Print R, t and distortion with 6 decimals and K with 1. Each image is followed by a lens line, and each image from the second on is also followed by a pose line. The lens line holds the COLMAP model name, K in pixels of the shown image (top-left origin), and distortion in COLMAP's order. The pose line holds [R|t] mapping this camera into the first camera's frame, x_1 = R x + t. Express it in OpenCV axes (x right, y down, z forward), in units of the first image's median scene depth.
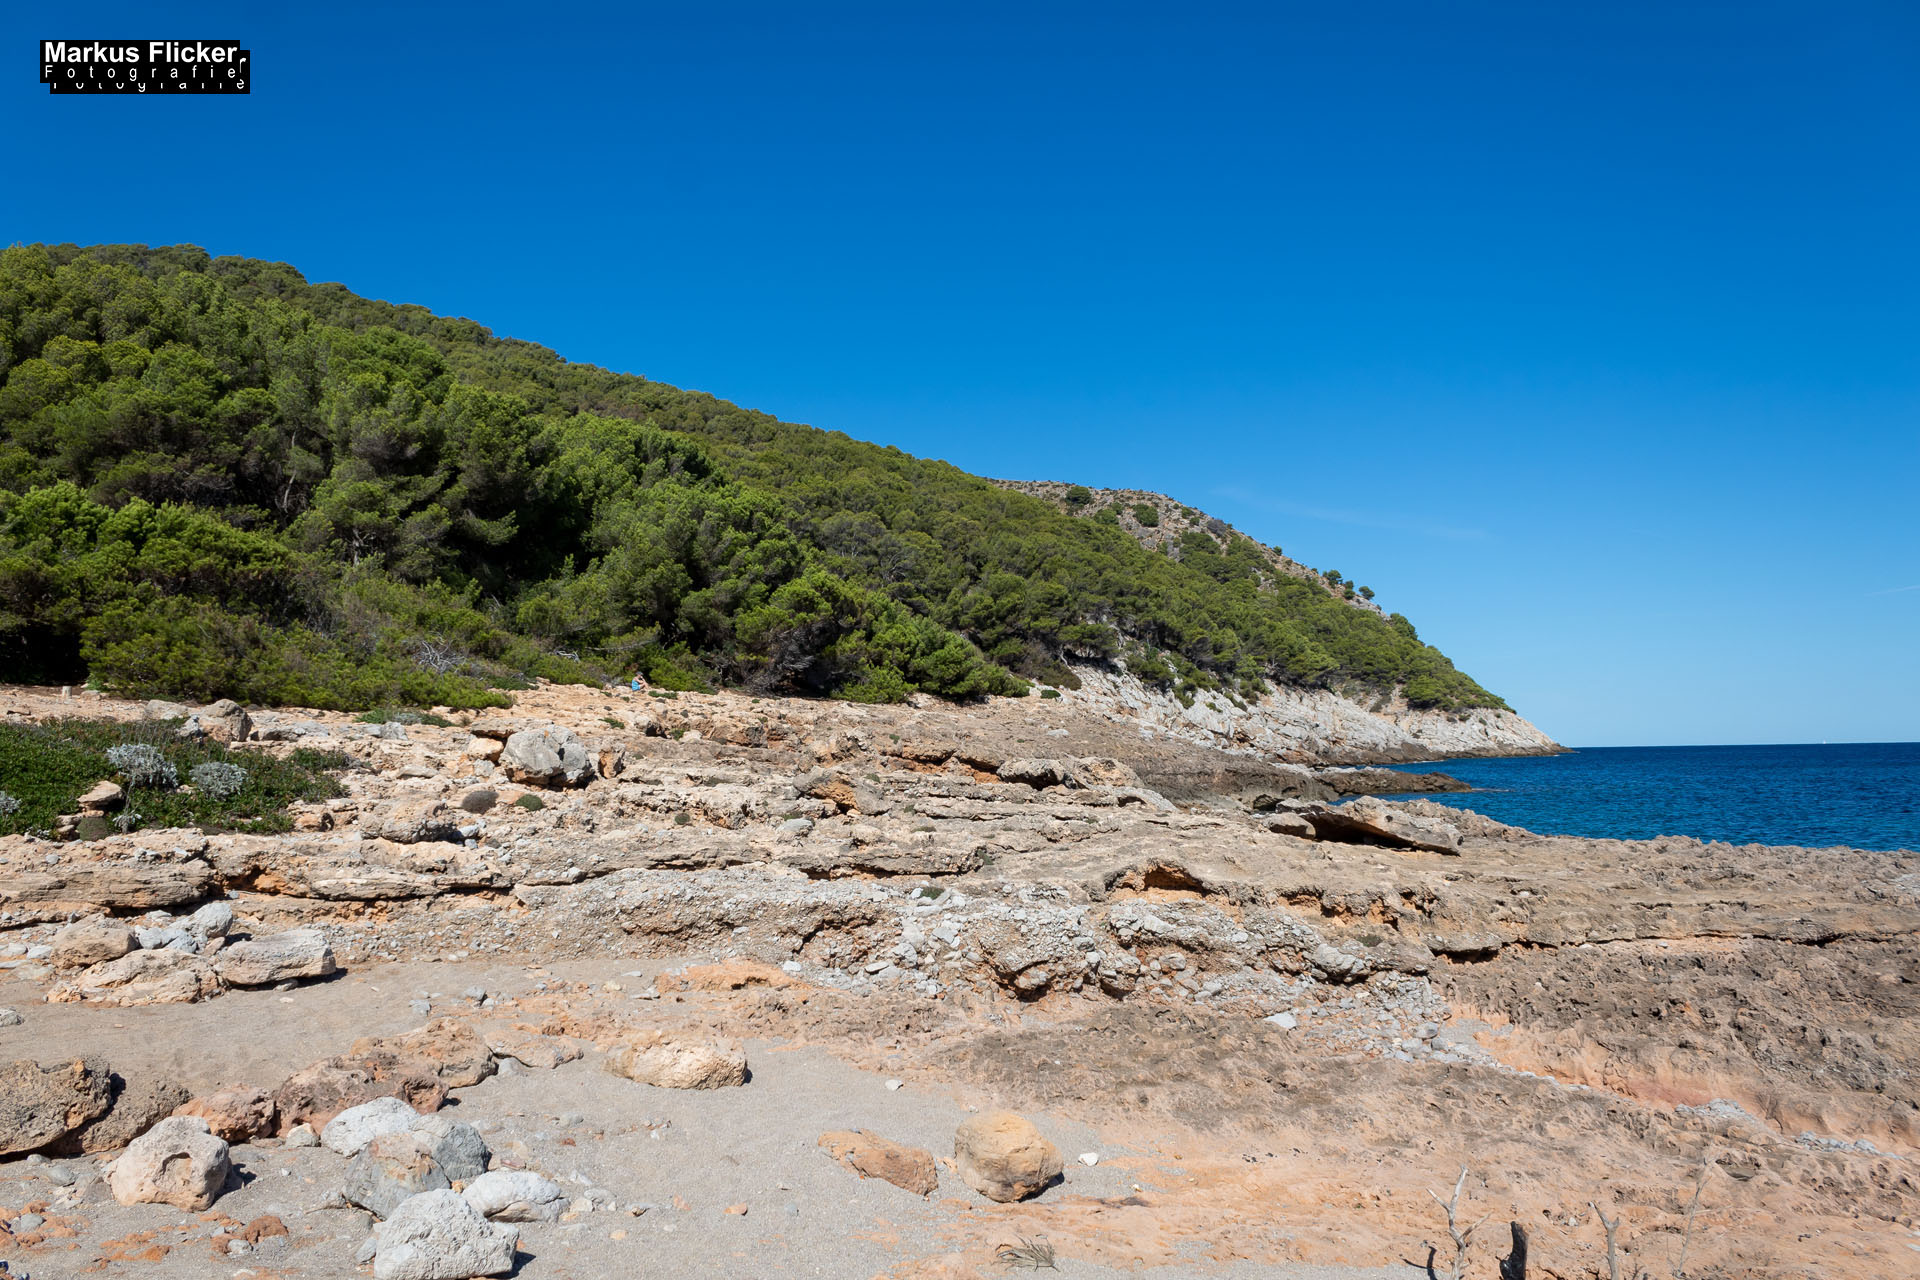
lens RADIAL K [[1529.7, 0, 950.8], [0, 1529.7, 646.8], [0, 0, 1]] dist [0.041464, -0.053906]
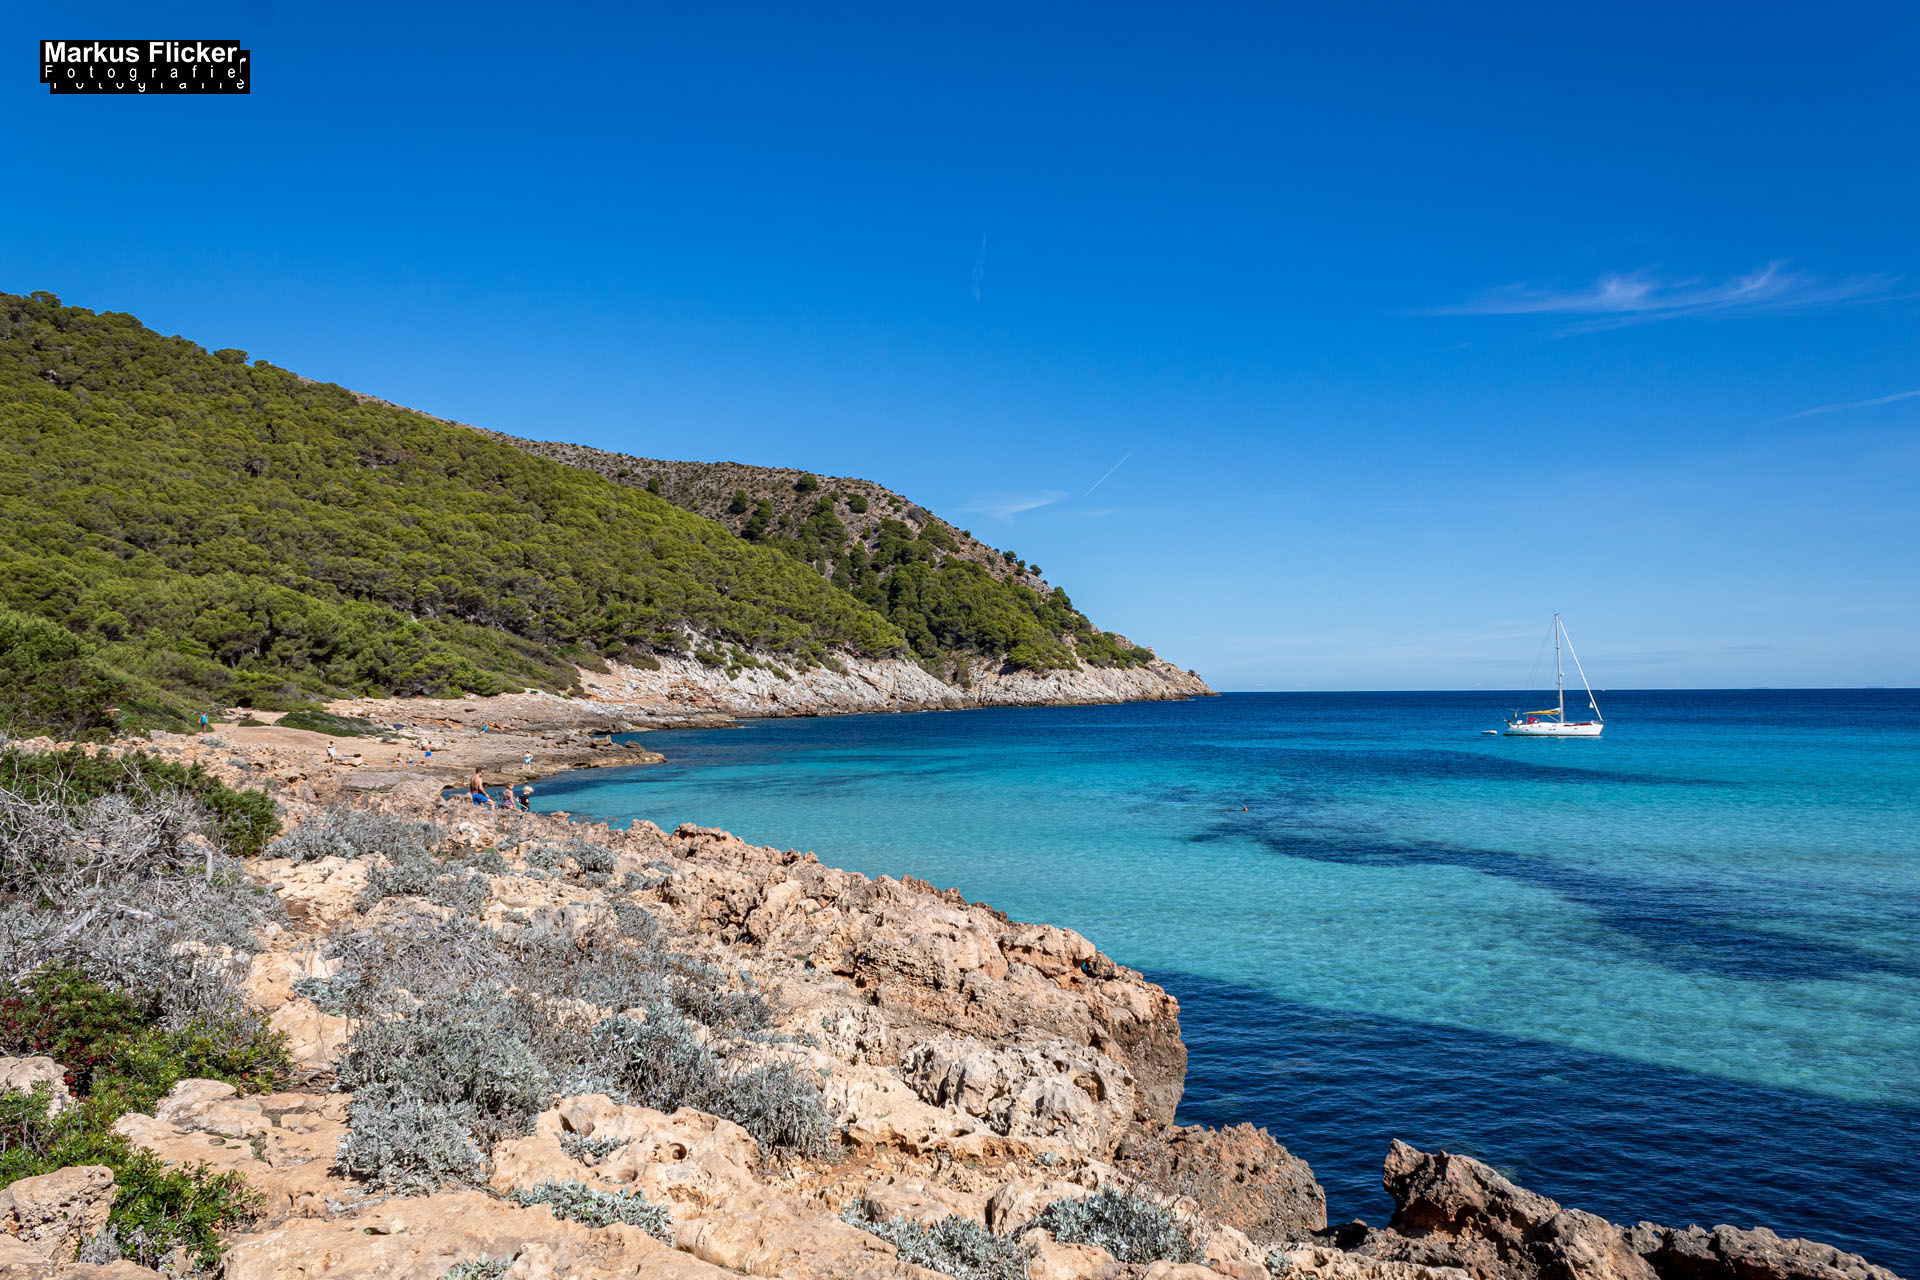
lens RADIAL K [[1548.0, 0, 960.0], [0, 1548.0, 640.0], [0, 0, 1]] dist [0.007913, -0.019655]
pose [[0.992759, 0.009846, 0.119718, 0.065507], [-0.014080, 0.999303, 0.034572, -0.022289], [-0.119294, -0.036007, 0.992206, -0.241767]]
